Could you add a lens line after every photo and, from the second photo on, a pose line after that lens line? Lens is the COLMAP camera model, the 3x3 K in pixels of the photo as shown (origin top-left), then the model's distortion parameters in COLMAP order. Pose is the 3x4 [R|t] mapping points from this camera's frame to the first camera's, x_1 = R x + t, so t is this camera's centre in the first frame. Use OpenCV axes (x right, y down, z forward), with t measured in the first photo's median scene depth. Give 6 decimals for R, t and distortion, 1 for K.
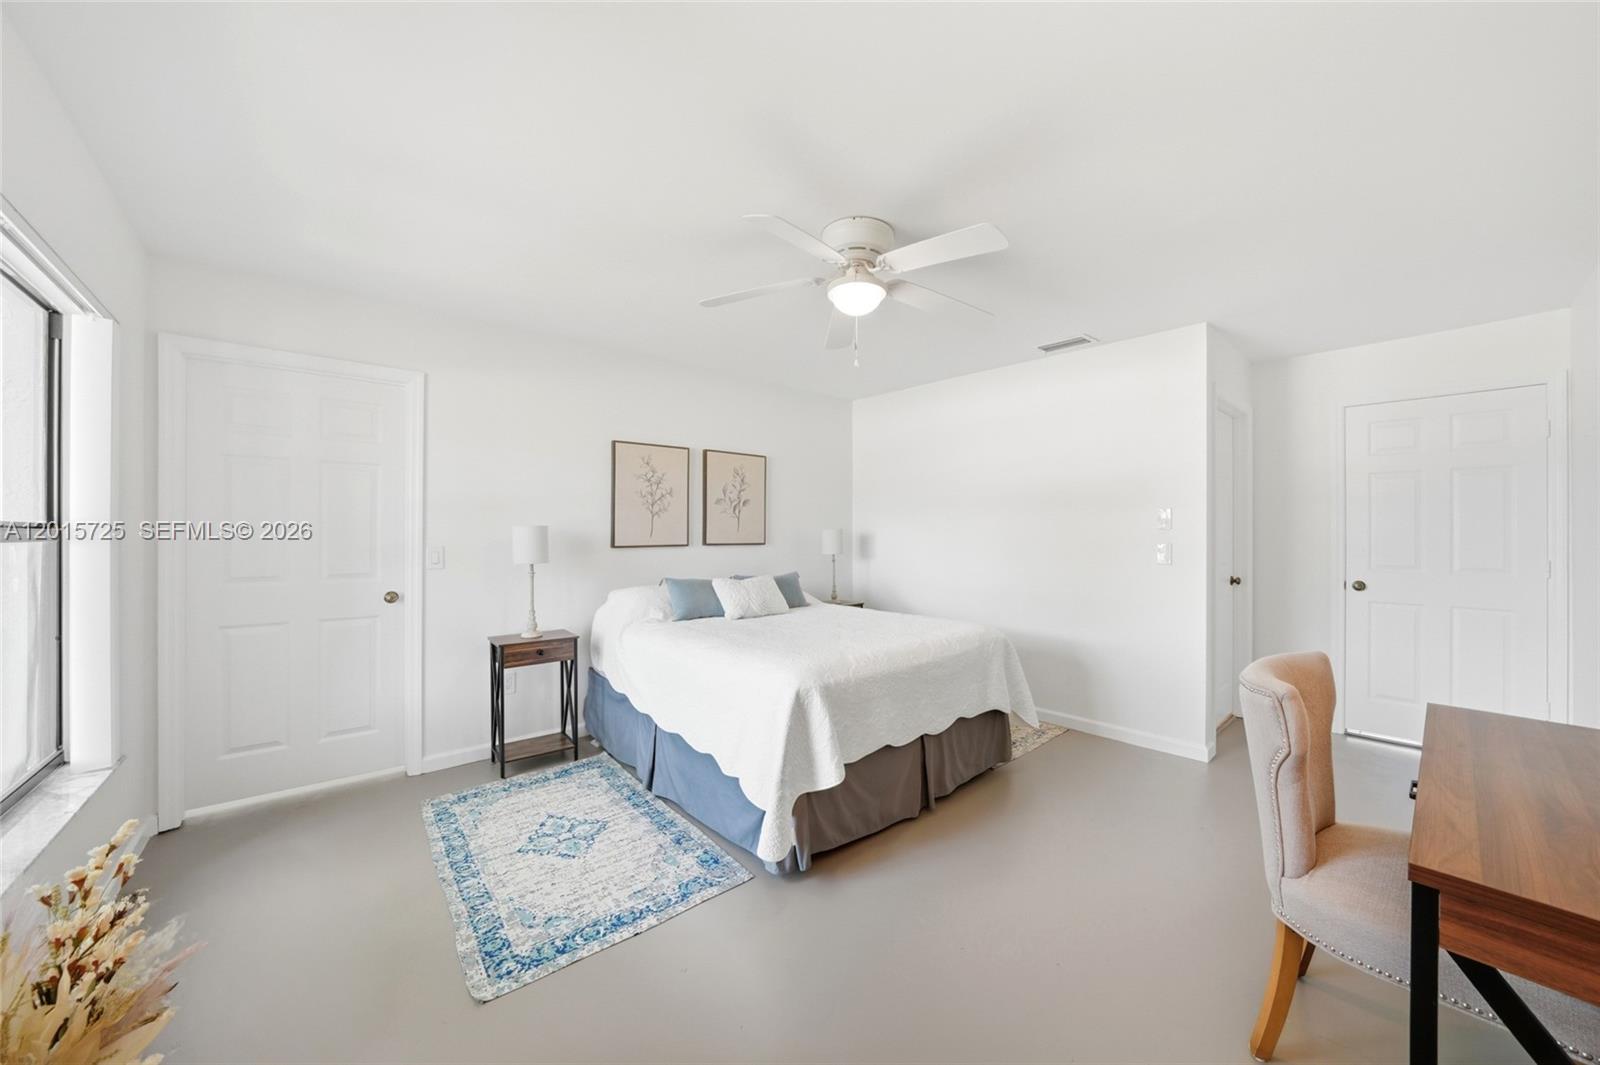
lens RADIAL K [[564.2, 0, 809.4], [0, 564.2, 531.1], [0, 0, 1]] dist [-0.022066, -0.000116]
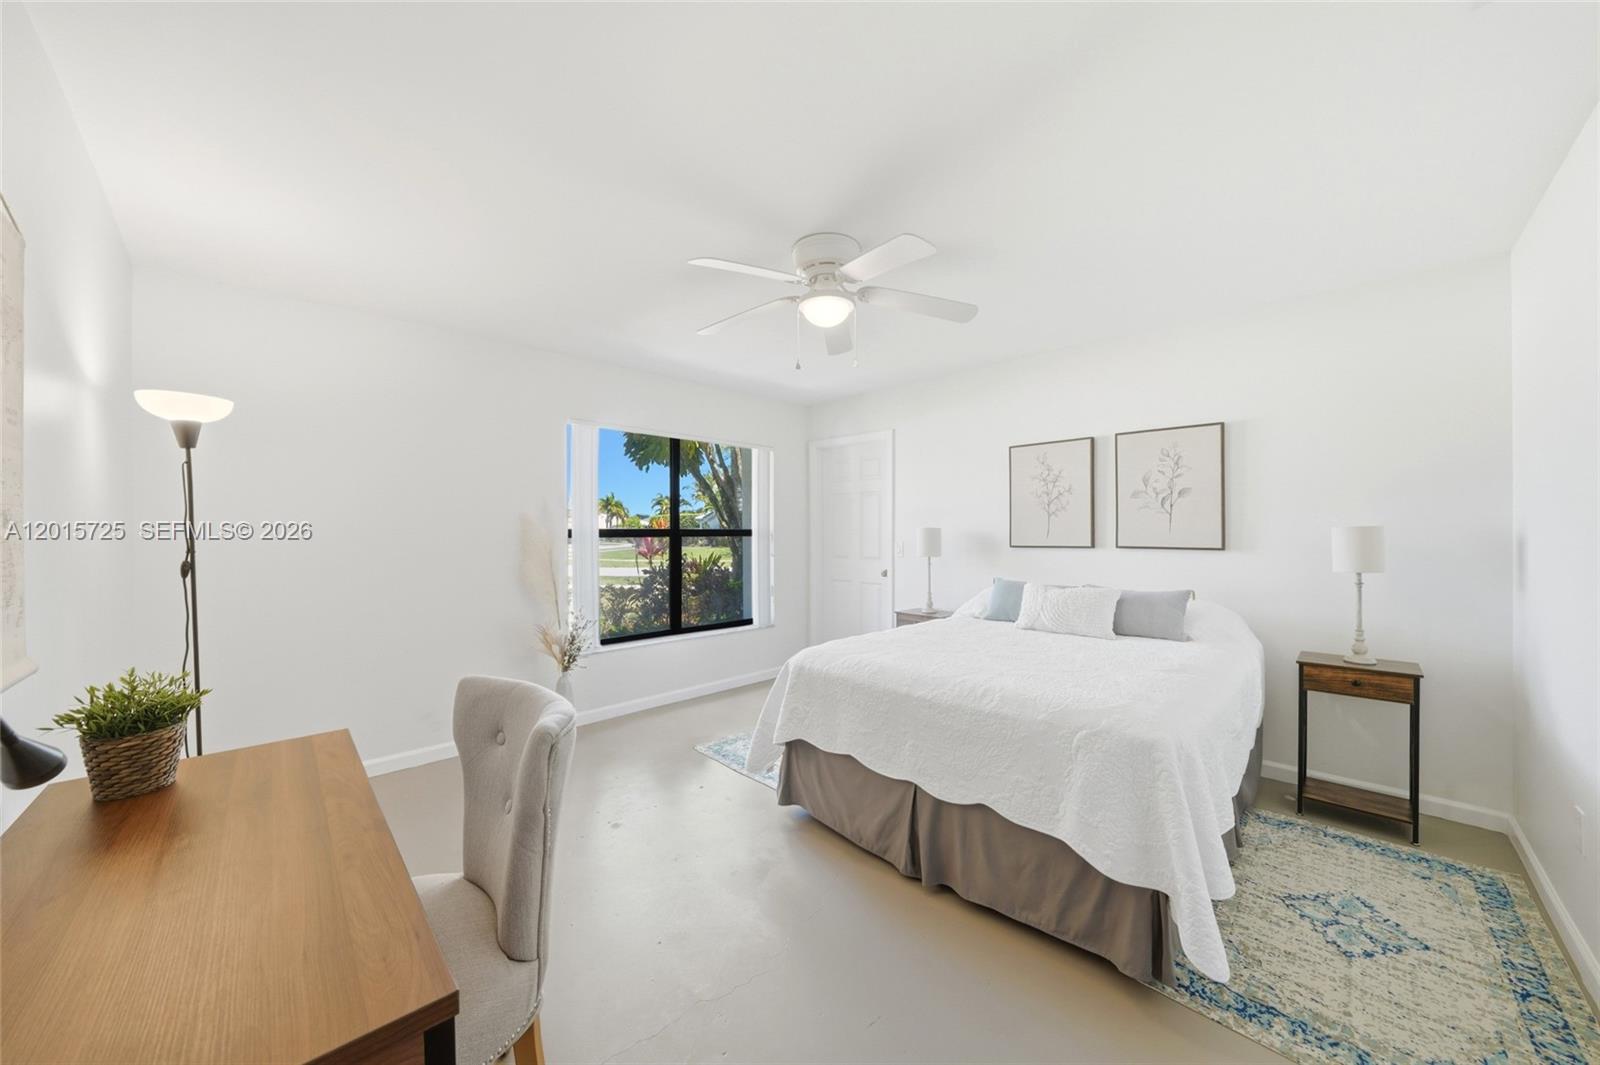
lens RADIAL K [[564.2, 0, 809.4], [0, 564.2, 531.1], [0, 0, 1]] dist [-0.022066, -0.000116]
pose [[0.057804, -0.000641, -0.998328, 0.665151], [0.006632, 0.999978, -0.000258, -0.003231], [0.998306, -0.006606, 0.057807, 0.529881]]
